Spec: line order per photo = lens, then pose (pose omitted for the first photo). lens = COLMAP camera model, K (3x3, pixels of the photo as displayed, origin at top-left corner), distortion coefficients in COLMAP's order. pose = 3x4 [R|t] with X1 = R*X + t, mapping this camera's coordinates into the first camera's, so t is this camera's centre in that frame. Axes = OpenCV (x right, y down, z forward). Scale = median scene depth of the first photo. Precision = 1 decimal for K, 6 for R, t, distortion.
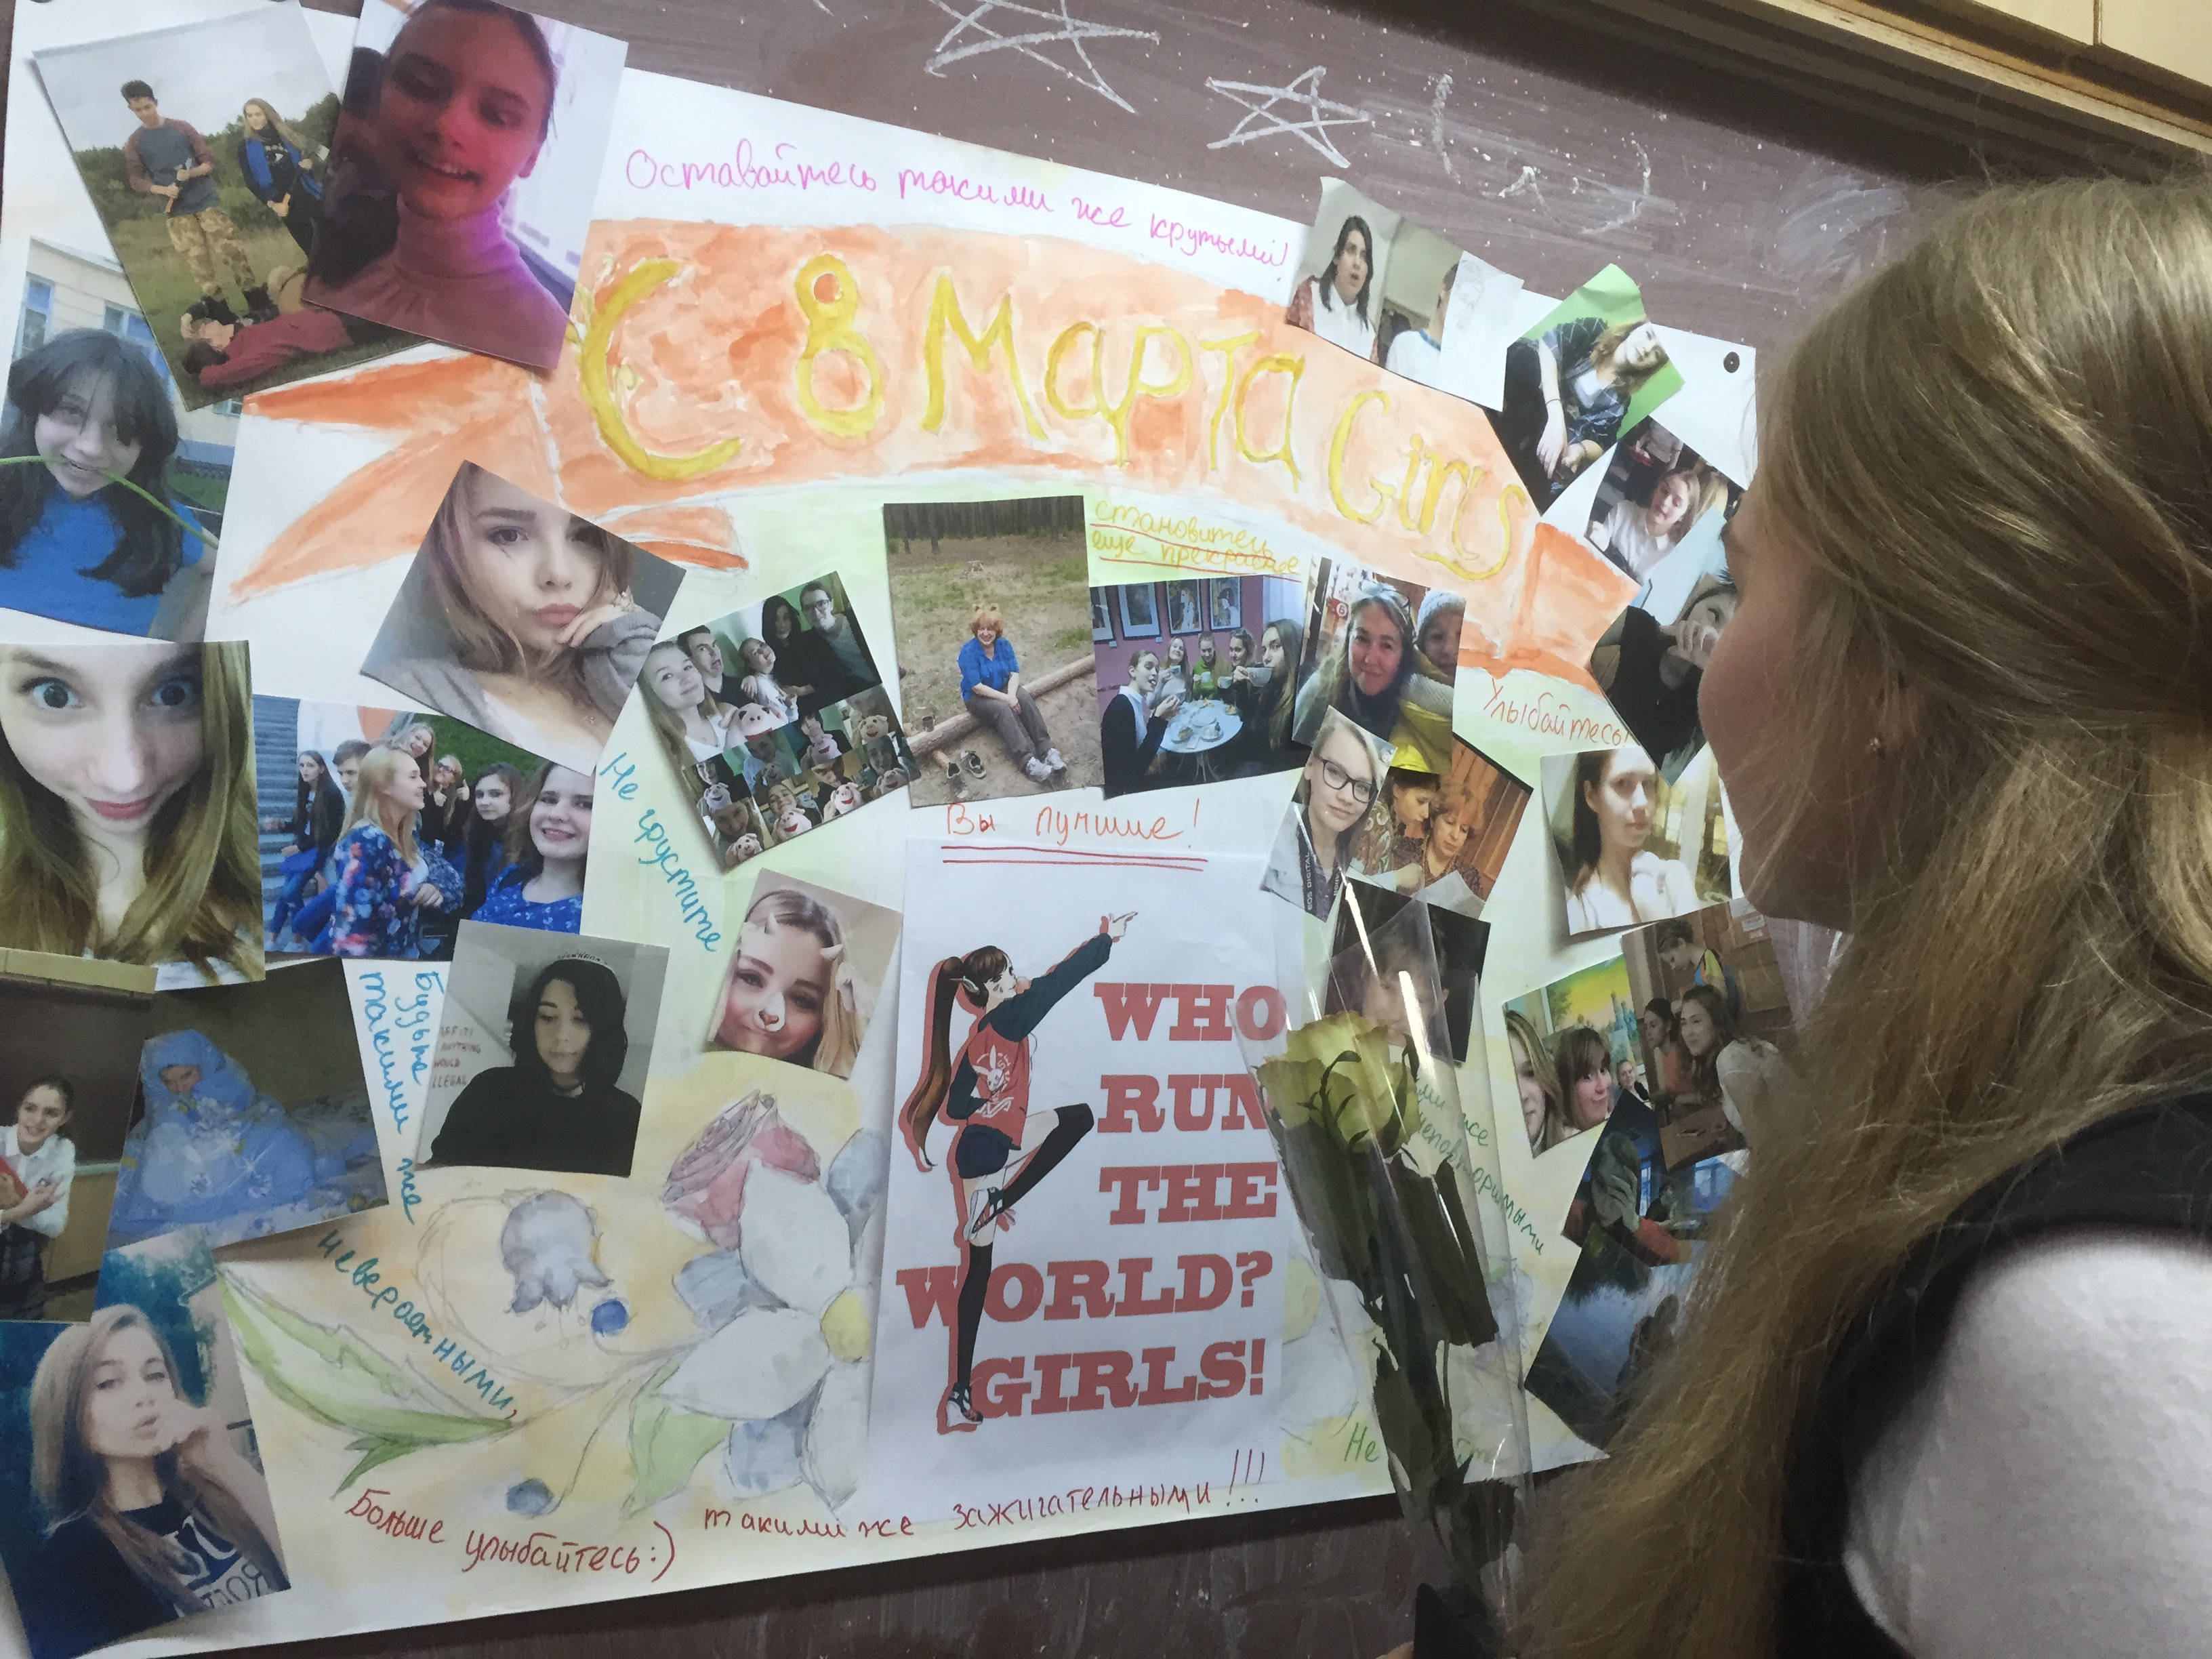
lens RADIAL K [[1937.7, 0, 1111.8], [0, 1937.7, 823.4], [0, 0, 1]] dist [0.076829, -0.112126]
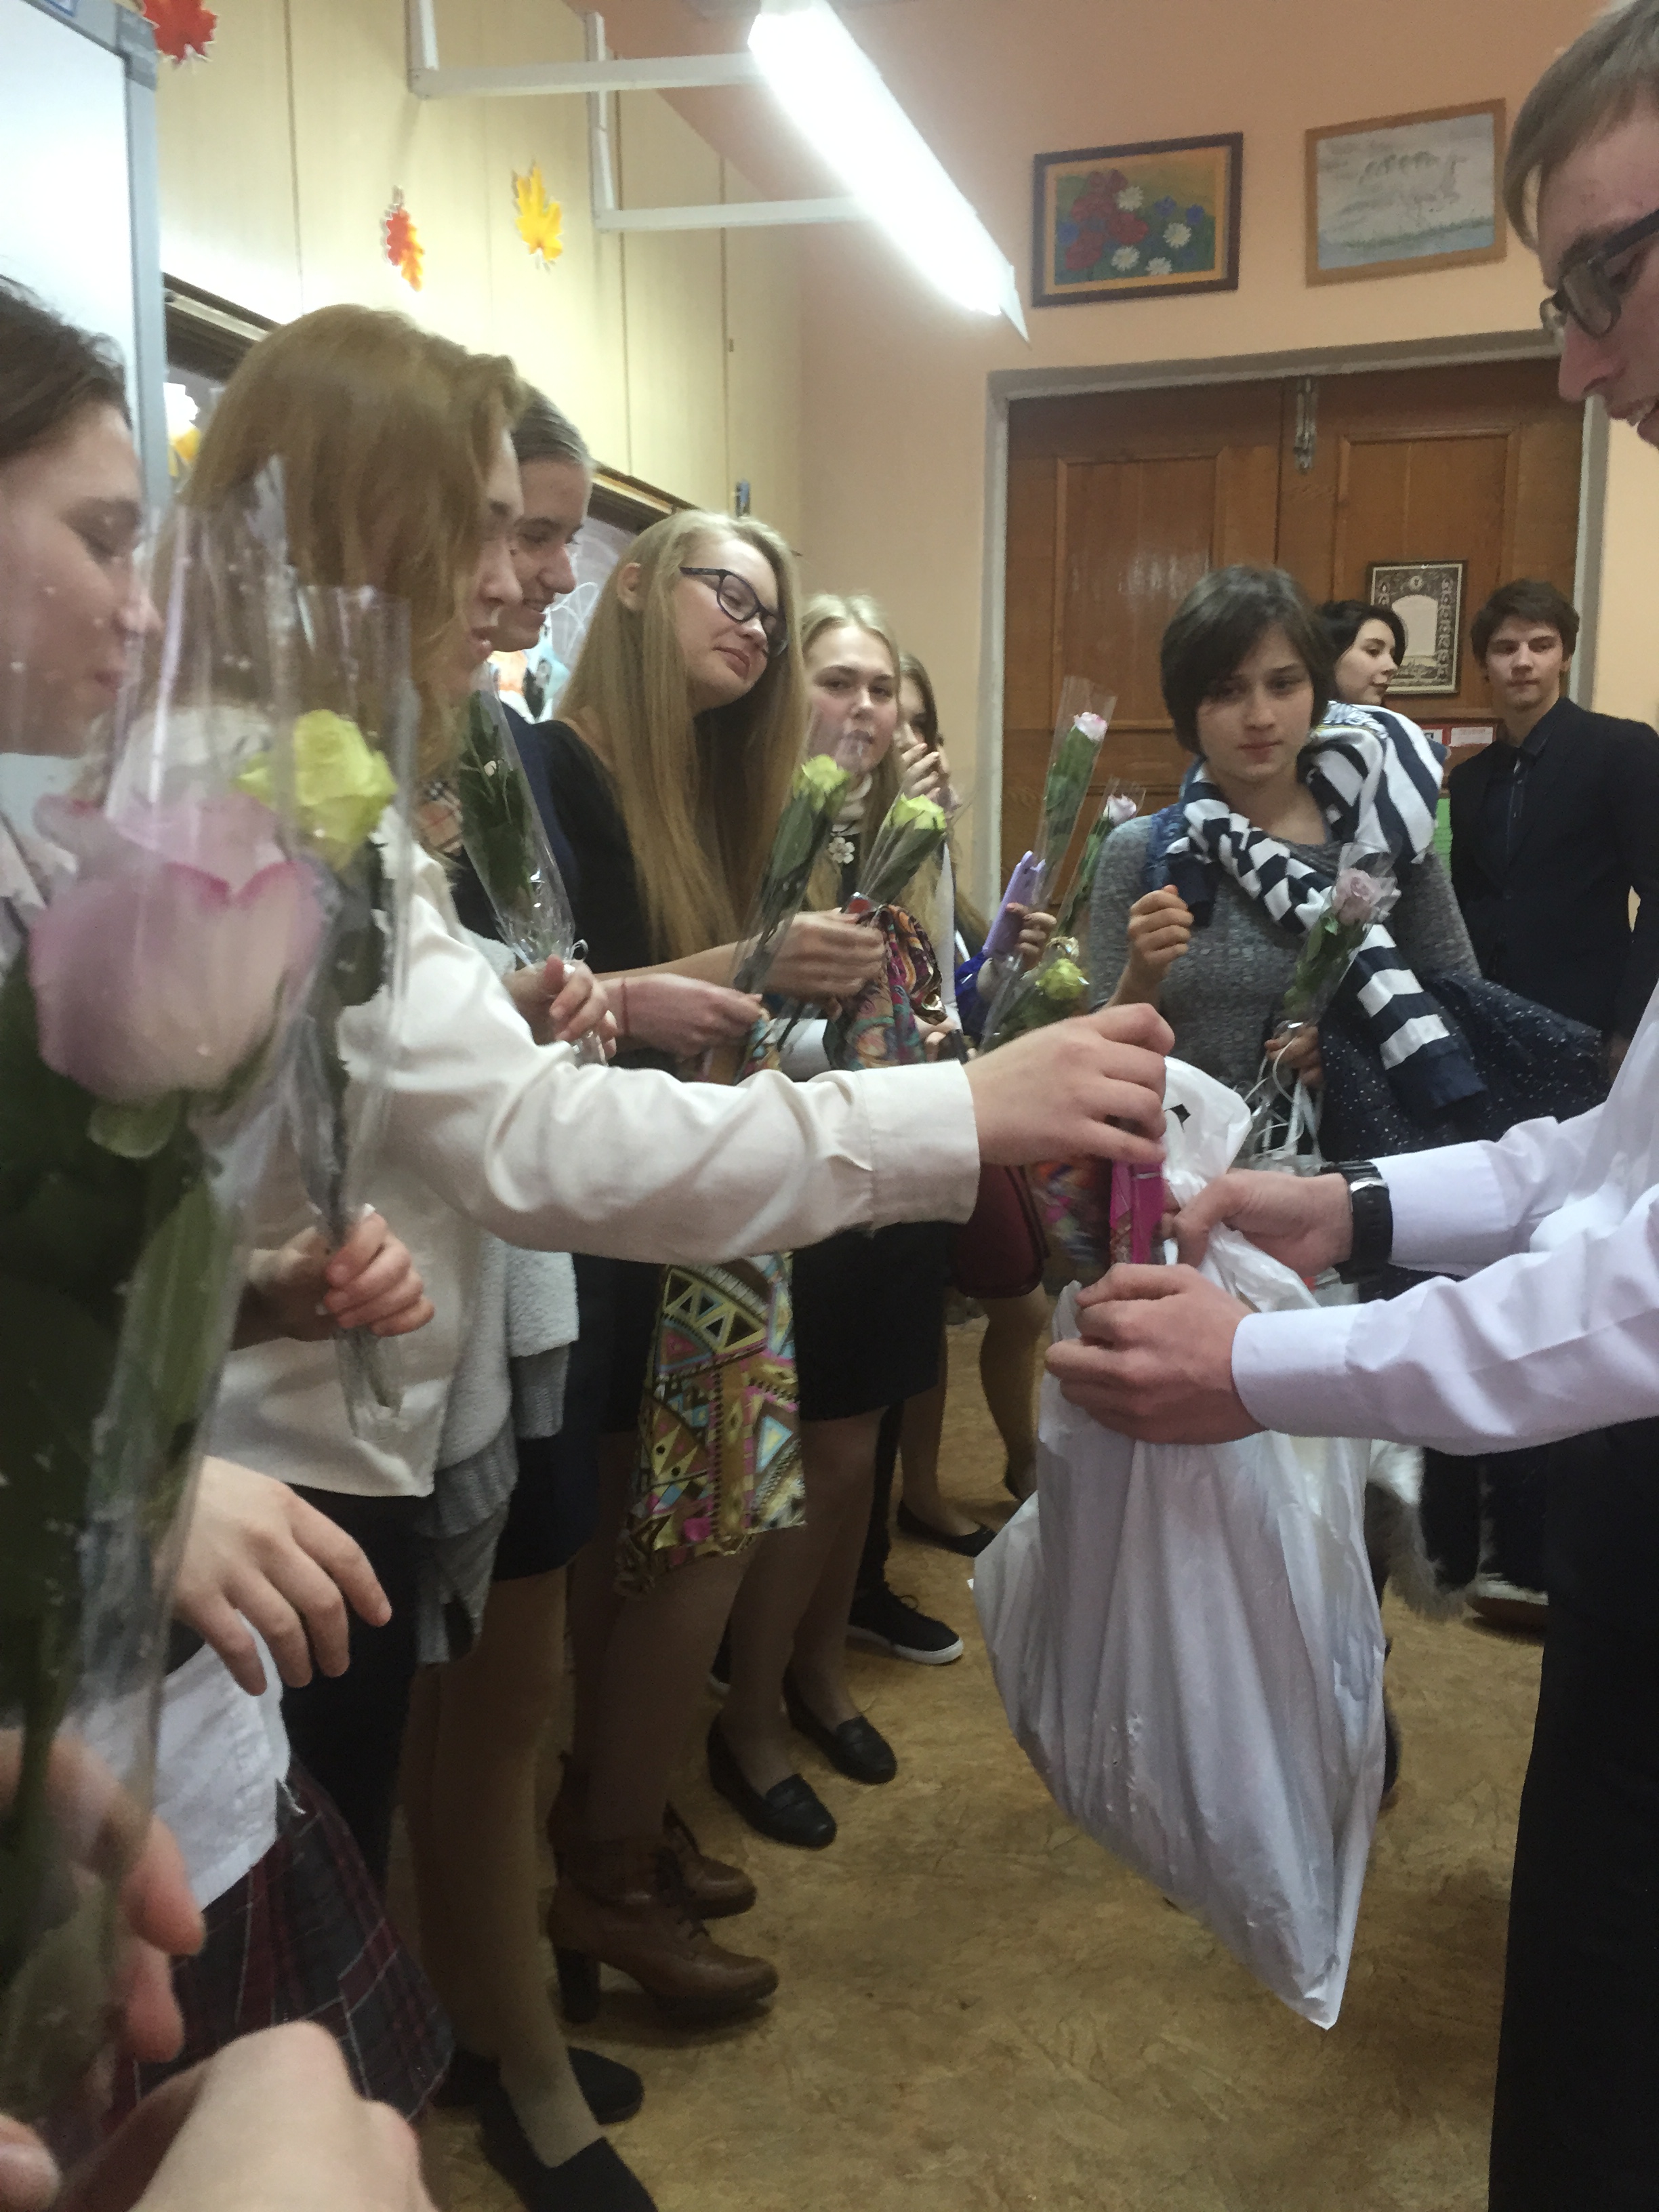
lens RADIAL K [[1937.7, 0, 837.9], [0, 1937.7, 1118.4], [0, 0, 1]] dist [0.076829, -0.112126]
pose [[0.696603, -0.148324, 0.701957, -2.172433], [0.006045, 0.979575, 0.200987, -0.039682], [-0.717431, -0.135765, 0.683272, -2.010837]]
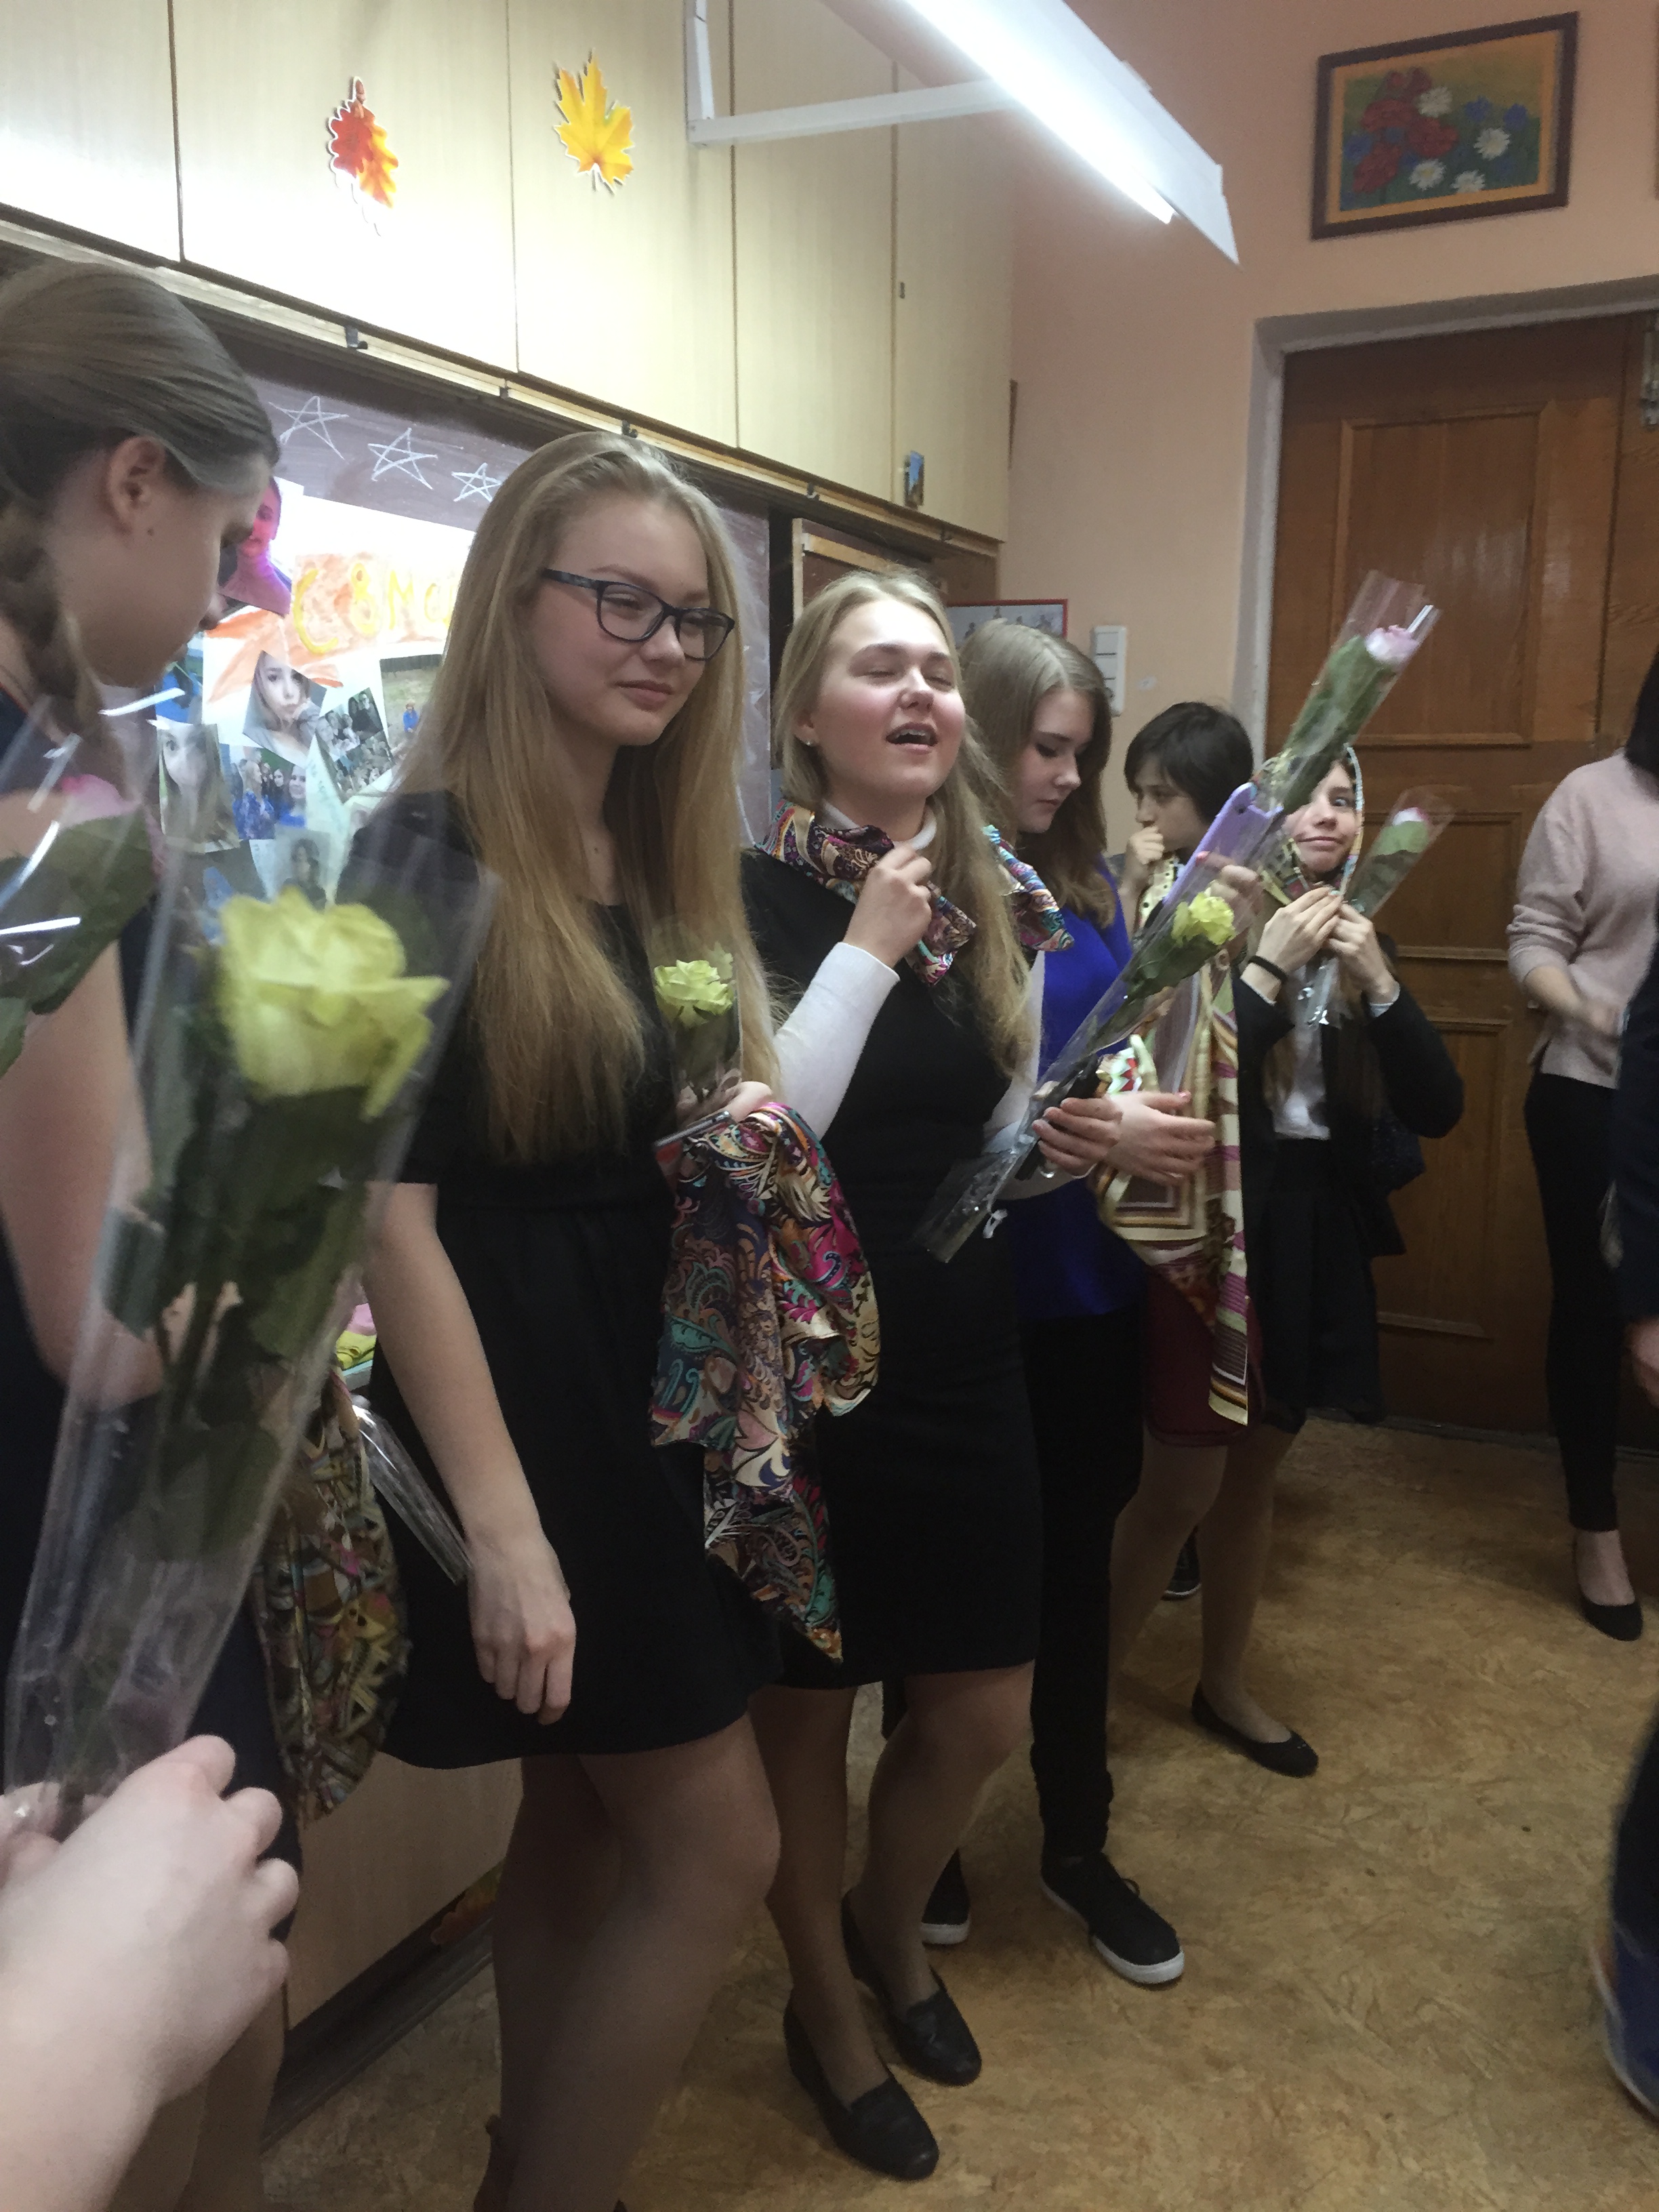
lens RADIAL K [[1937.7, 0, 857.4], [0, 1937.7, 1122.2], [0, 0, 1]] dist [0.076829, -0.112126]
pose [[0.813376, -0.124860, 0.568181, -1.250607], [0.006913, 0.978701, 0.205176, -0.095481], [-0.581698, -0.162957, 0.796915, -1.685078]]
